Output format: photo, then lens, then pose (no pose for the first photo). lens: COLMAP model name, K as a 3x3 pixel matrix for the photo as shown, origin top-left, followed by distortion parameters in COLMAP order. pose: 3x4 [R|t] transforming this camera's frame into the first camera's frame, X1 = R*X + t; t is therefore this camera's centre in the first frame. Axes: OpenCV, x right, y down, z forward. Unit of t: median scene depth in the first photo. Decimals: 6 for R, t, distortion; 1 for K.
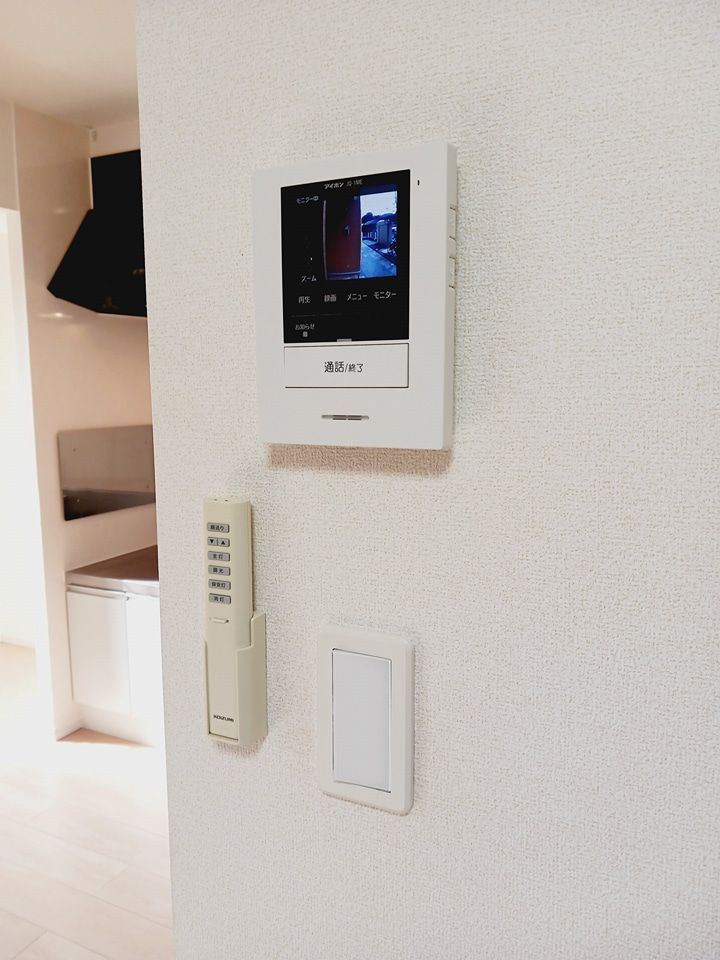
lens RADIAL K [[593.0, 0, 360.0], [0, 593.0, 480.0], [0, 0, 1]] dist [-0.000352, -0.000250]
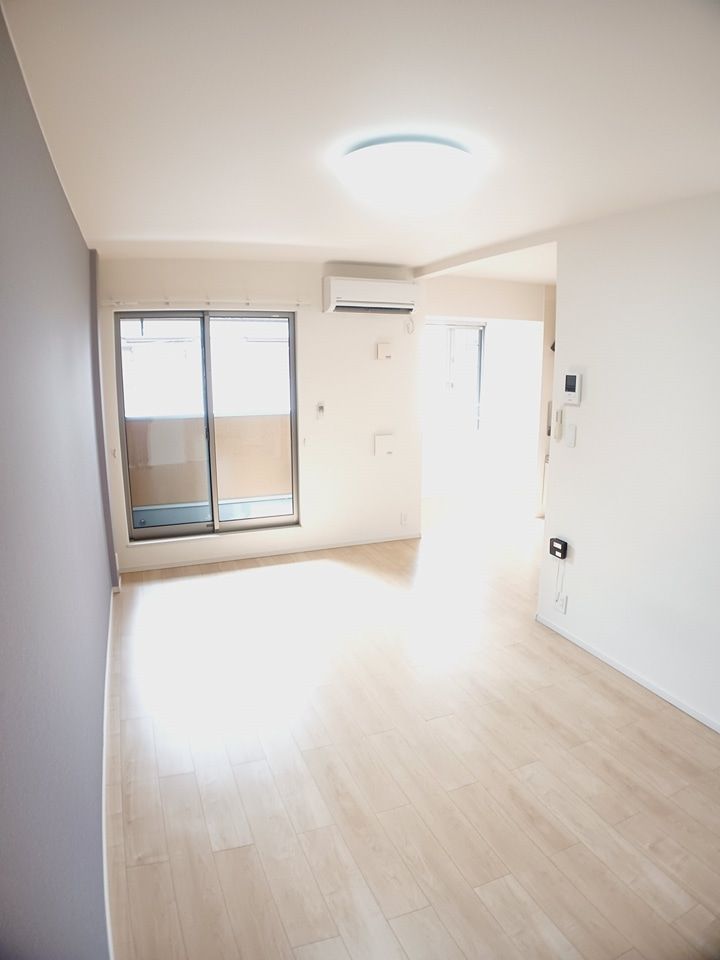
lens RADIAL K [[593.0, 0, 360.0], [0, 593.0, 480.0], [0, 0, 1]] dist [-0.000352, -0.000250]
pose [[0.696708, 0.131645, -0.705172, 4.318550], [-0.089561, 0.991288, 0.096573, 0.523289], [0.711742, -0.004127, 0.702428, -7.712403]]
